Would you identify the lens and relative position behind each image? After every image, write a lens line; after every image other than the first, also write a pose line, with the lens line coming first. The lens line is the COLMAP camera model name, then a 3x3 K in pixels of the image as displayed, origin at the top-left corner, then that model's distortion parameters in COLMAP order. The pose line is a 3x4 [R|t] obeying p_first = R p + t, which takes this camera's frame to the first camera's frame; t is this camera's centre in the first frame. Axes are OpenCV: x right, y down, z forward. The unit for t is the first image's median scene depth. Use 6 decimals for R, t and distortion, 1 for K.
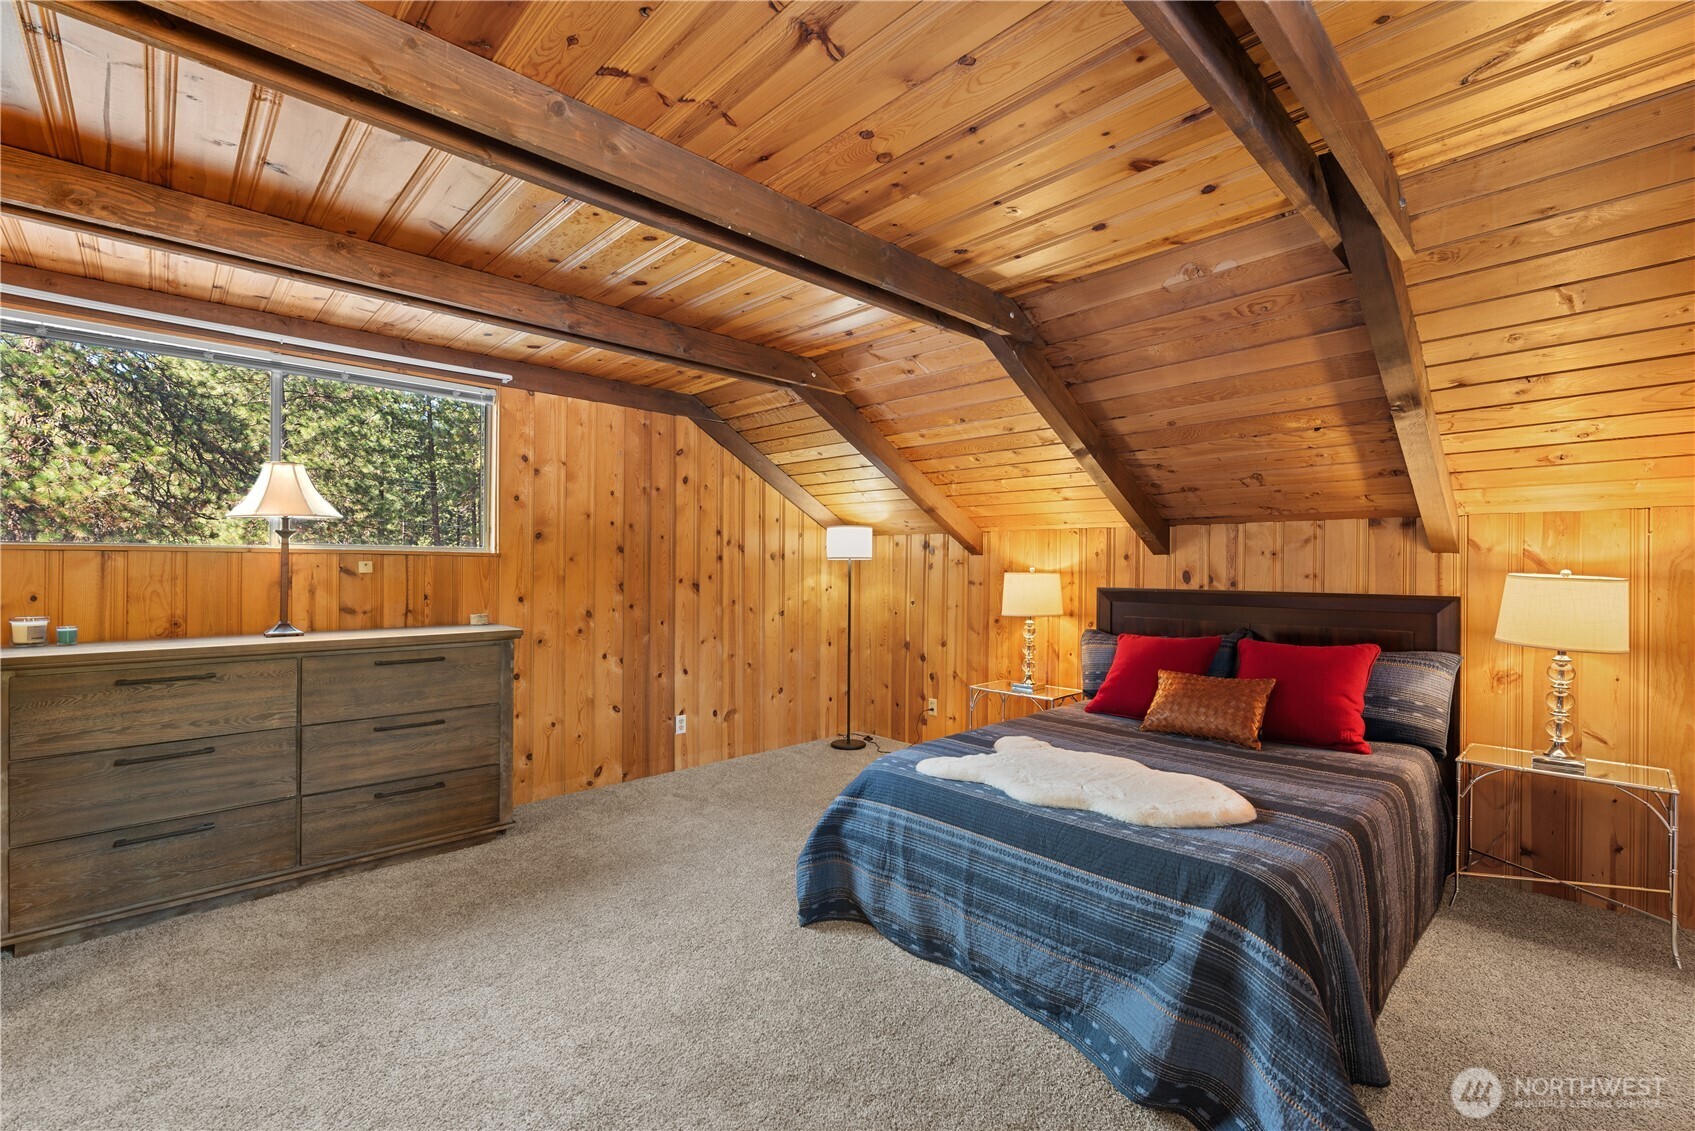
lens RADIAL K [[696.3, 0, 850.6], [0, 696.3, 564.8], [0, 0, 1]] dist [0.000259, -0.000239]
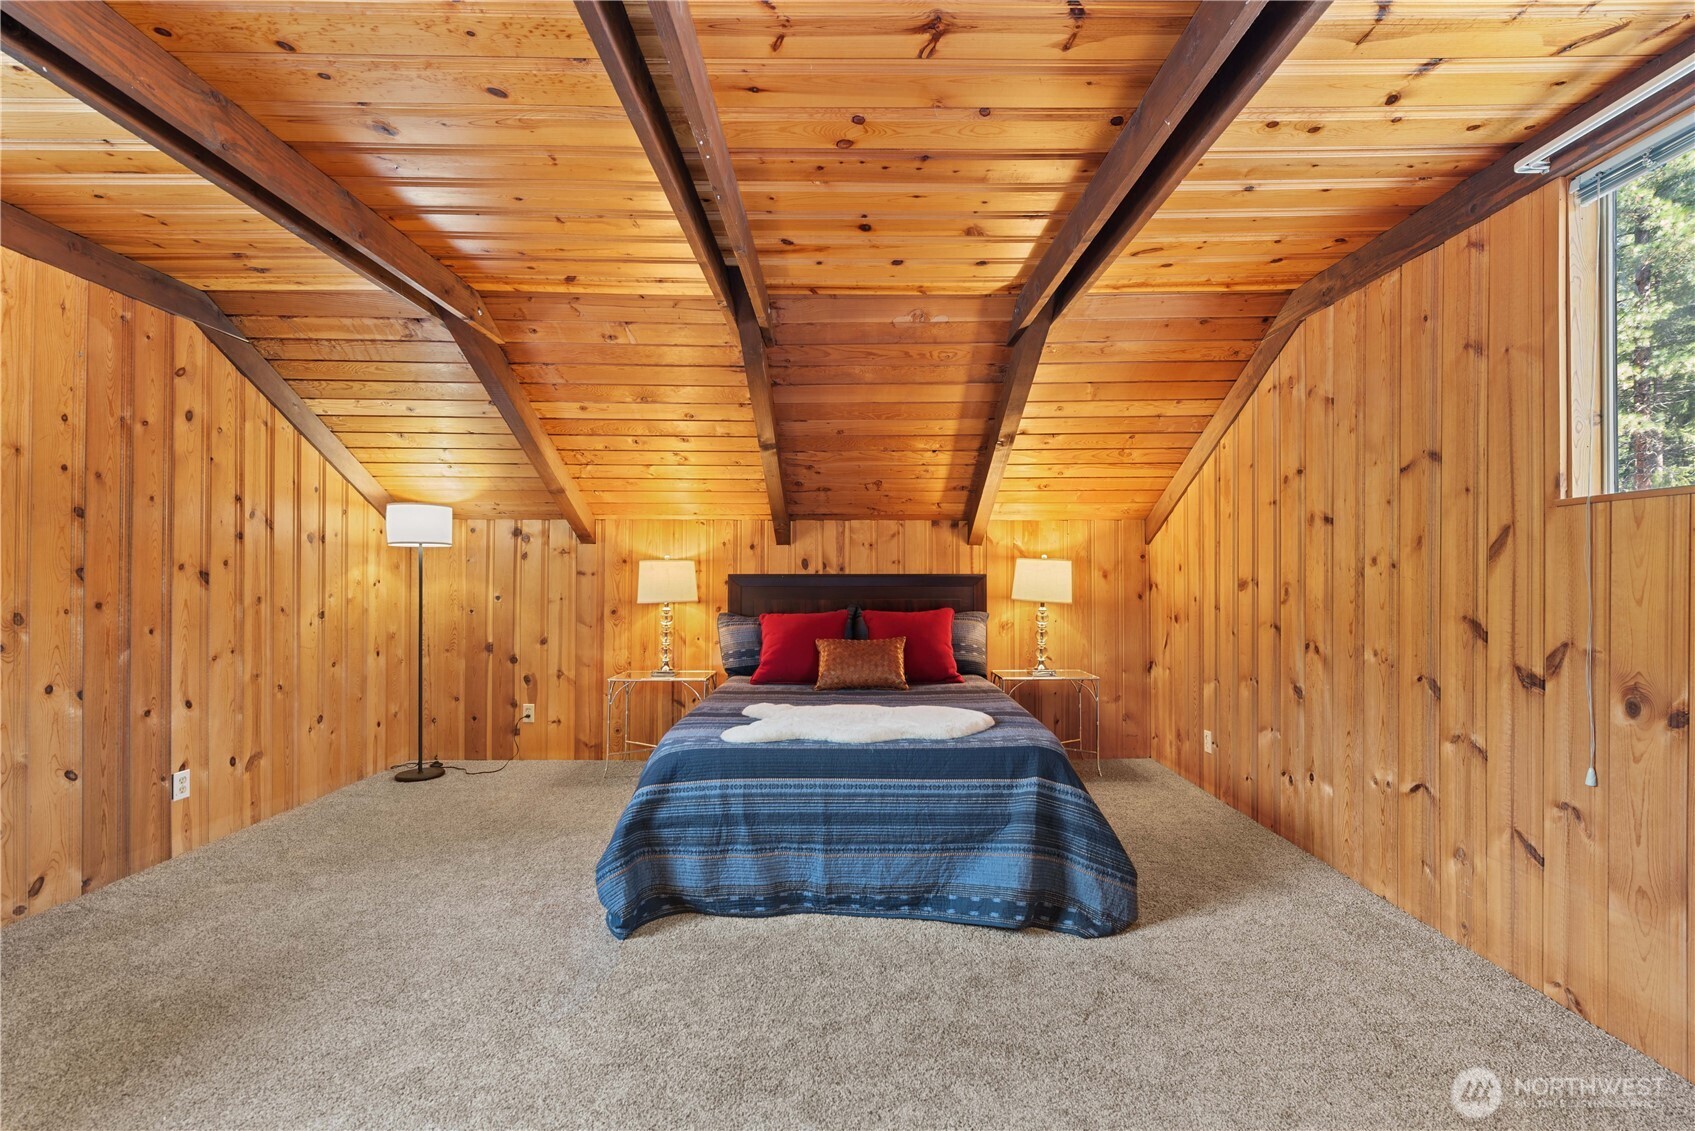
lens RADIAL K [[696.3, 0, 850.6], [0, 696.3, 564.8], [0, 0, 1]] dist [0.000259, -0.000239]
pose [[0.712826, 0.008217, 0.701292, -0.275903], [-0.000705, 0.999939, -0.010999, 0.030101], [-0.701340, 0.007346, 0.712789, 0.093127]]
